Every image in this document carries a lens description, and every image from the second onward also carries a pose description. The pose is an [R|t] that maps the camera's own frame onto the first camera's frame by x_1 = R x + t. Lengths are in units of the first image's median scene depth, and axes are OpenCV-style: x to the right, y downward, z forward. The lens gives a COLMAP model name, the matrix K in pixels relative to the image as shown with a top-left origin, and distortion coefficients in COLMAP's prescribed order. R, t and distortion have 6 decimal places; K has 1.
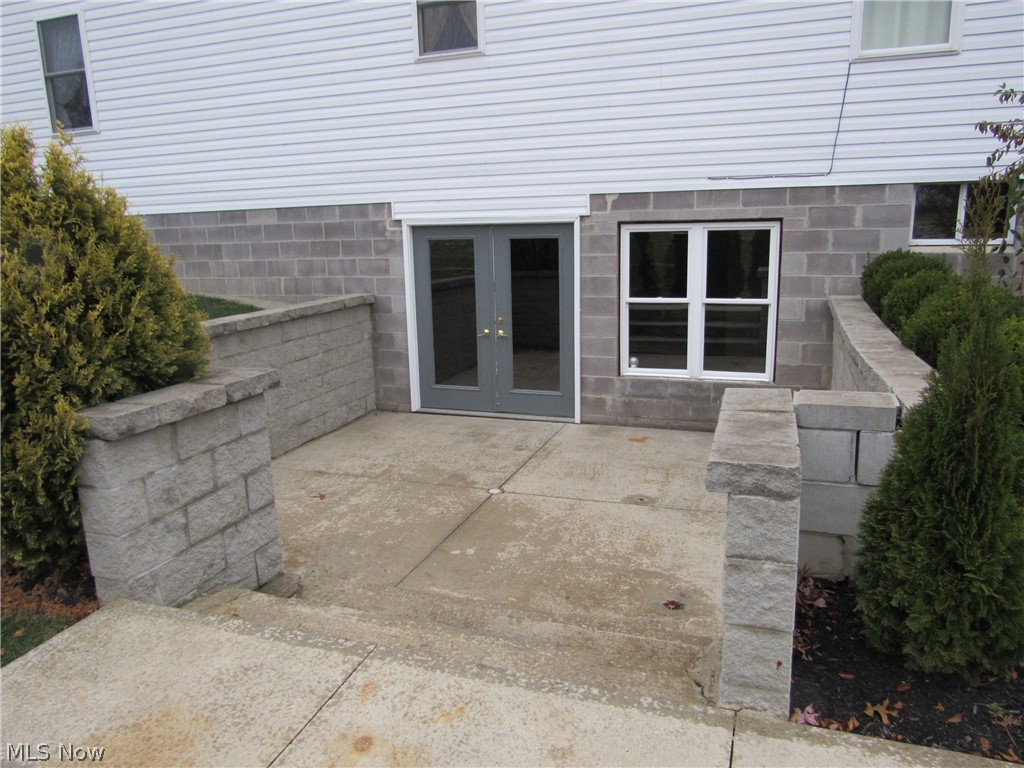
lens RADIAL K [[726.5, 0, 512.1], [0, 726.5, 386.1], [0, 0, 1]] dist [-0.033493, 0.005859]
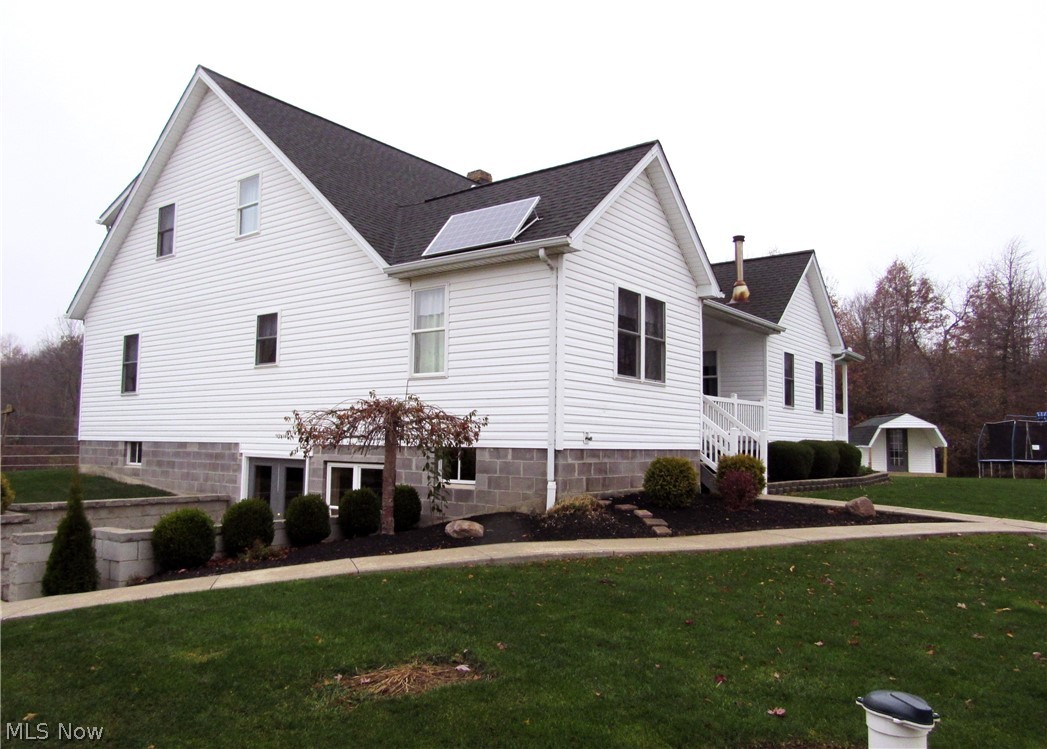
lens RADIAL K [[783.9, 0, 523.4], [0, 783.9, 374.4], [0, 0, 1]] dist [-0.006098, -0.001476]
pose [[0.945991, 0.011441, -0.323991, 1.049592], [-0.106743, 0.954644, -0.277959, 0.039753], [0.306116, 0.297530, 0.904306, -0.528663]]
